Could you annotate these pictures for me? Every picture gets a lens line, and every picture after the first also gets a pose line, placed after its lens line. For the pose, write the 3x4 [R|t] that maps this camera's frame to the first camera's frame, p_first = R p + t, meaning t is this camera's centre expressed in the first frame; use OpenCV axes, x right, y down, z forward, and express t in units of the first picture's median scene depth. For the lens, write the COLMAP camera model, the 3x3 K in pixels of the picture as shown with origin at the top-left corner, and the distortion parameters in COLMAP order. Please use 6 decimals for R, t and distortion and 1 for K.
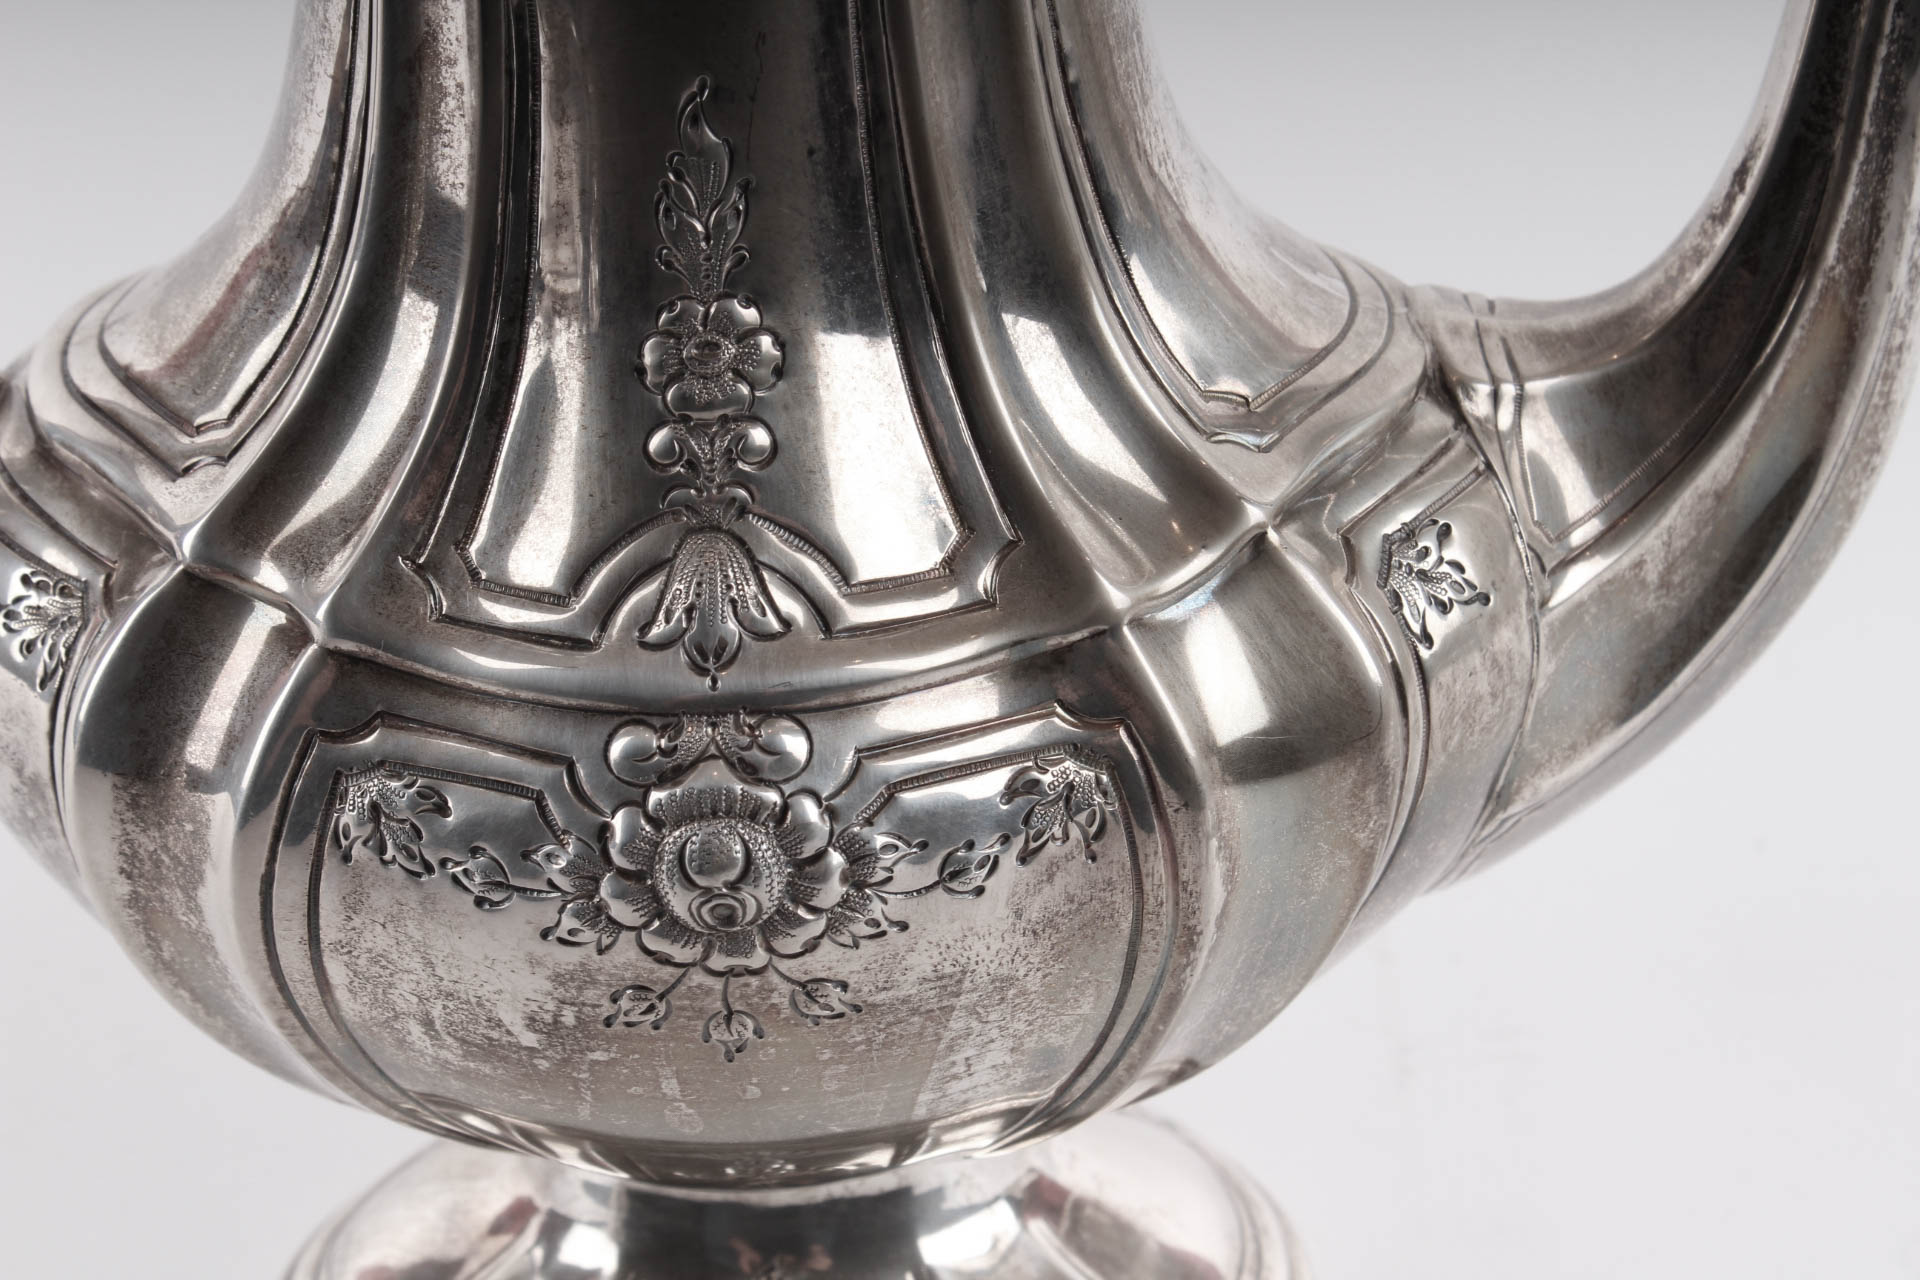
lens RADIAL K [[4391.1, 0, 960.0], [0, 4391.1, 640.0], [0, 0, 1]] dist [0.042101, 0.197074]
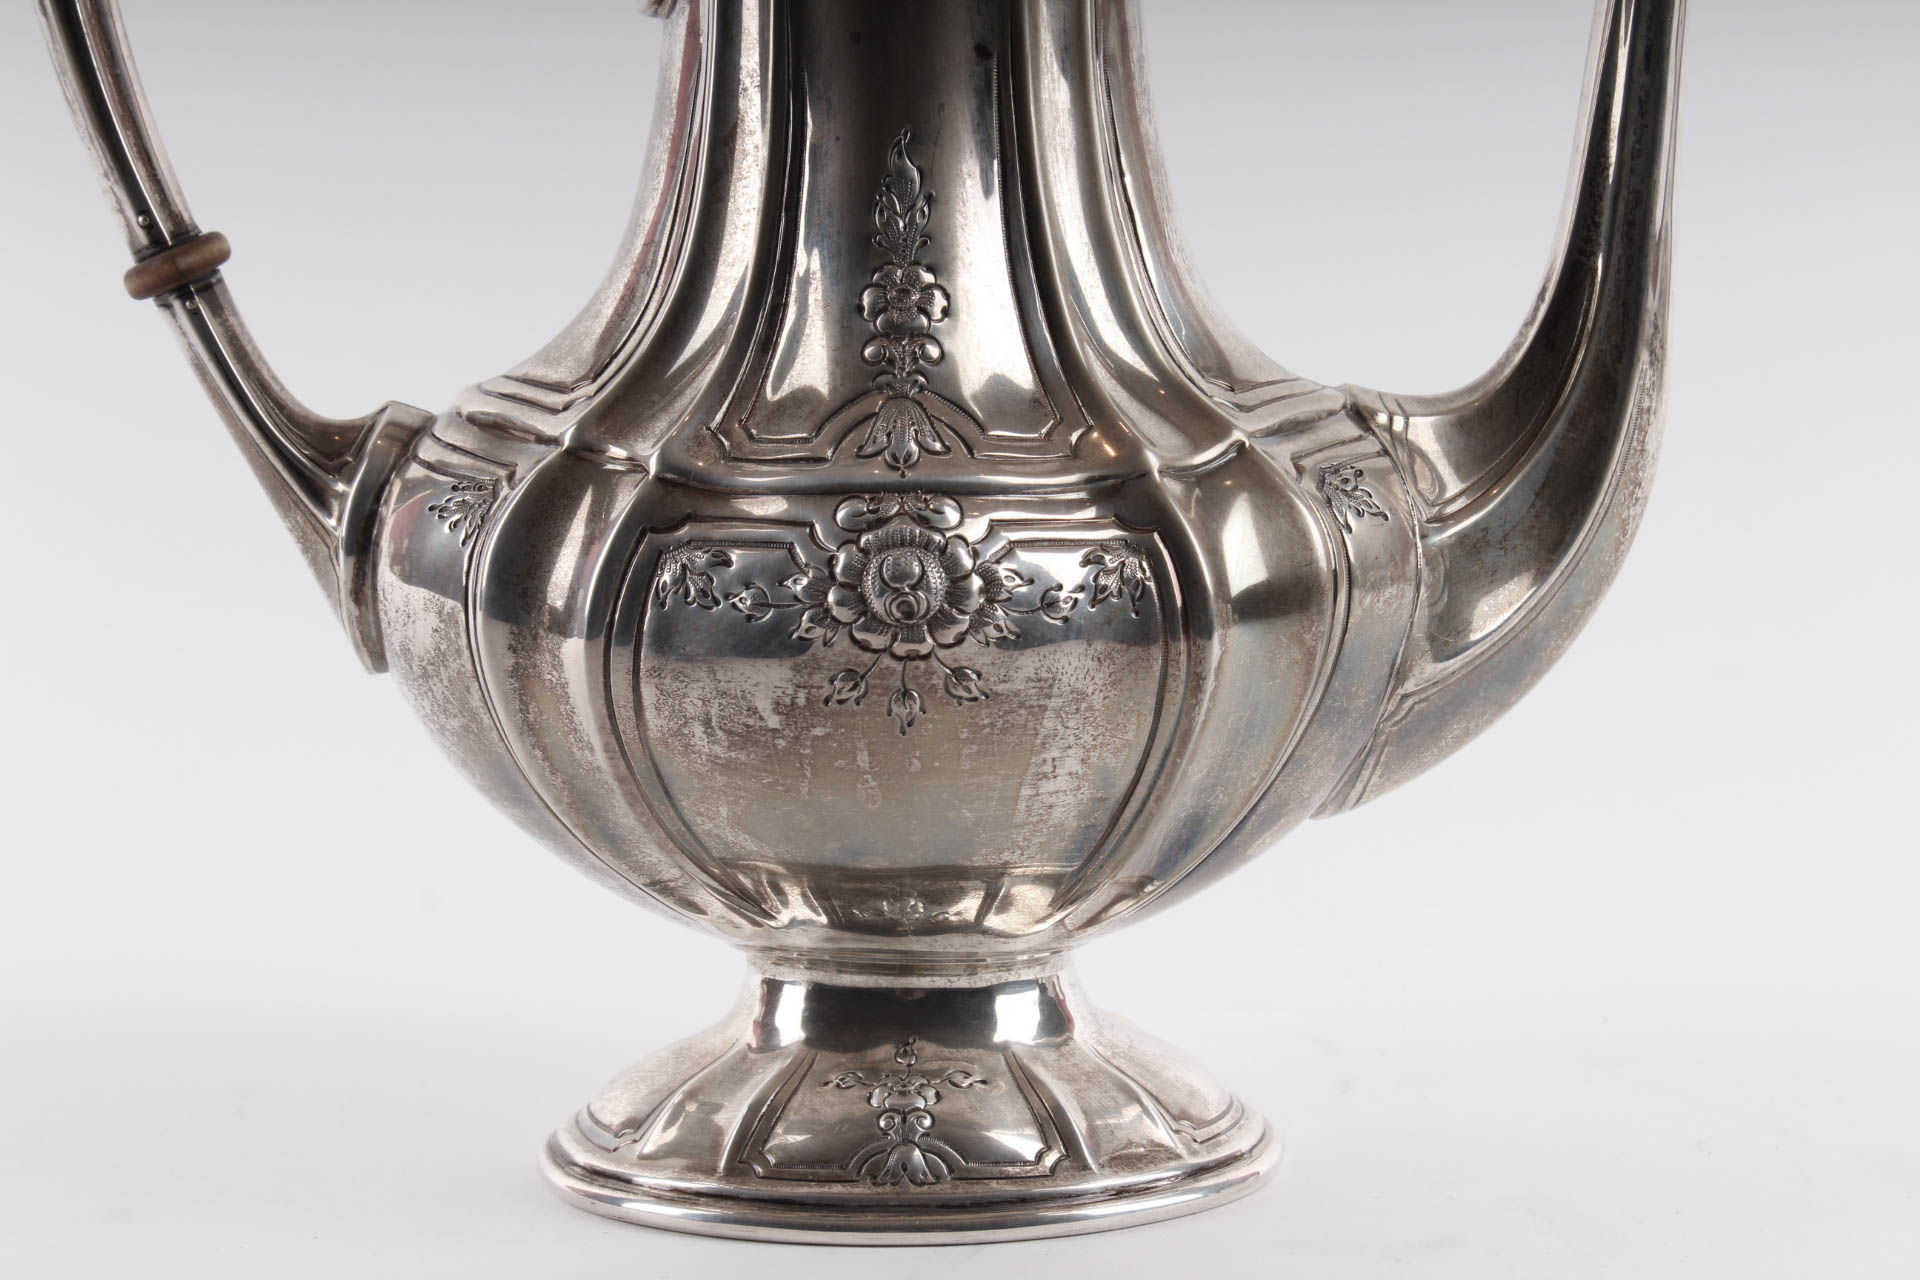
lens RADIAL K [[4391.1, 0, 960.0], [0, 4391.1, 640.0], [0, 0, 1]] dist [0.042101, 0.197074]
pose [[0.999787, 0.020358, 0.003342, -0.038312], [-0.017807, 0.933356, -0.358511, 0.626477], [-0.010417, 0.358375, 0.933520, -0.467804]]
